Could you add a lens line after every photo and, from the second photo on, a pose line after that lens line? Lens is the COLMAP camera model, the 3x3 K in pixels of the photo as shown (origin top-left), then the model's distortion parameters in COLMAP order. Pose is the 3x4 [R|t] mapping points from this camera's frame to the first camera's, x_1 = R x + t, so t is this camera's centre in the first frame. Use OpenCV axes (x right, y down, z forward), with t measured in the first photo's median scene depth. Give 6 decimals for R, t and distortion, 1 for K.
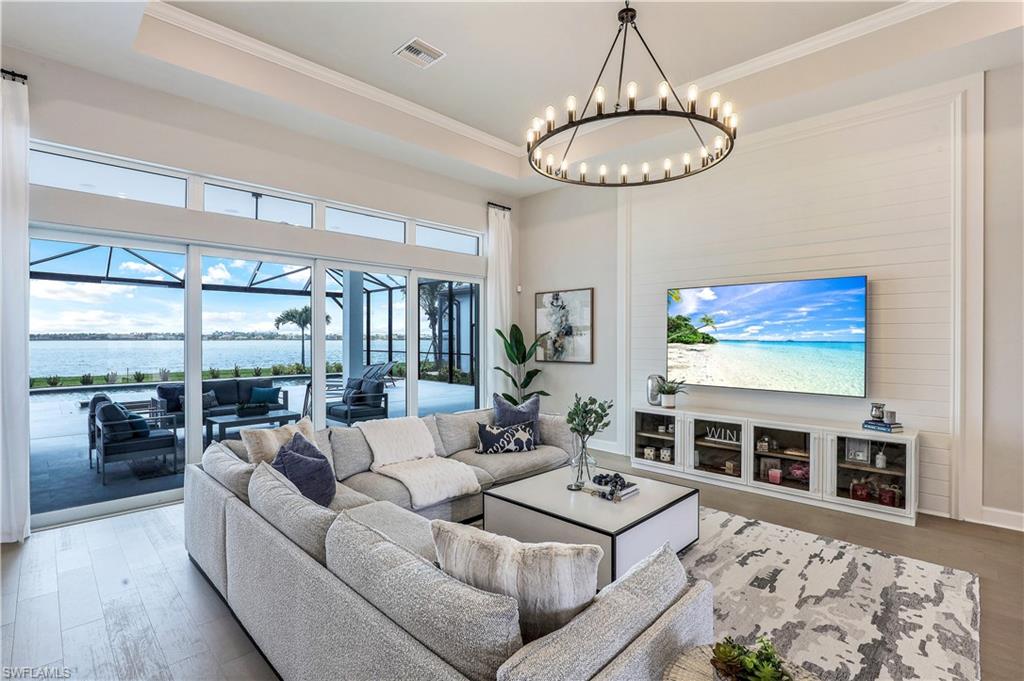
lens RADIAL K [[473.2, 0, 506.9], [0, 473.2, 335.4], [0, 0, 1]] dist [-0.025424, 0.003190]
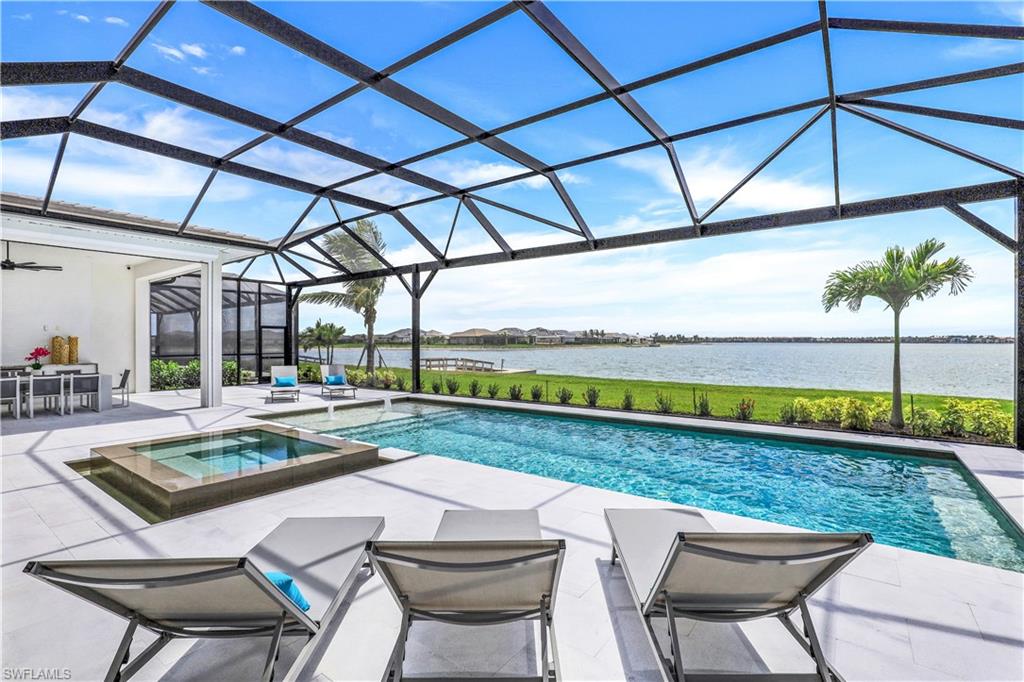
lens RADIAL K [[475.2, 0, 506.1], [0, 475.2, 354.2], [0, 0, 1]] dist [-0.038831, 0.003065]
pose [[0.144411, 0.025688, -0.989184, -0.449278], [0.006933, 0.999612, 0.026971, 0.033277], [0.989494, -0.010753, 0.144176, 2.820957]]
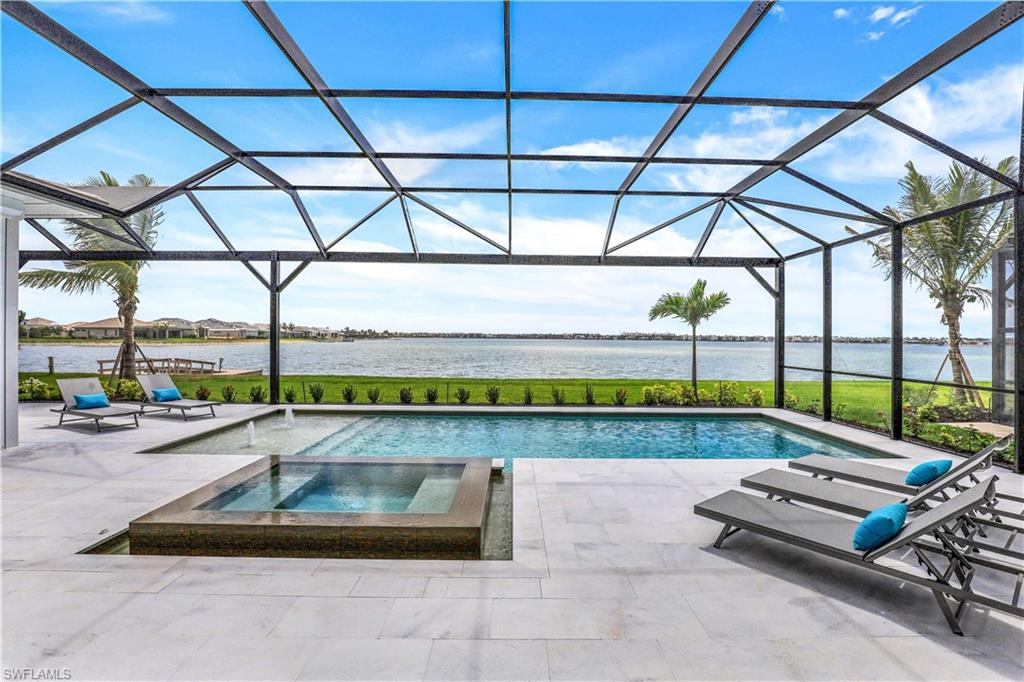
lens RADIAL K [[475.2, 0, 521.1], [0, 475.2, 338.6], [0, 0, 1]] dist [-0.038831, 0.003065]
pose [[0.718952, 0.006702, -0.695027, -0.788500], [-0.003893, 0.999977, 0.005616, -0.008854], [0.695049, -0.001332, 0.718961, 1.891674]]
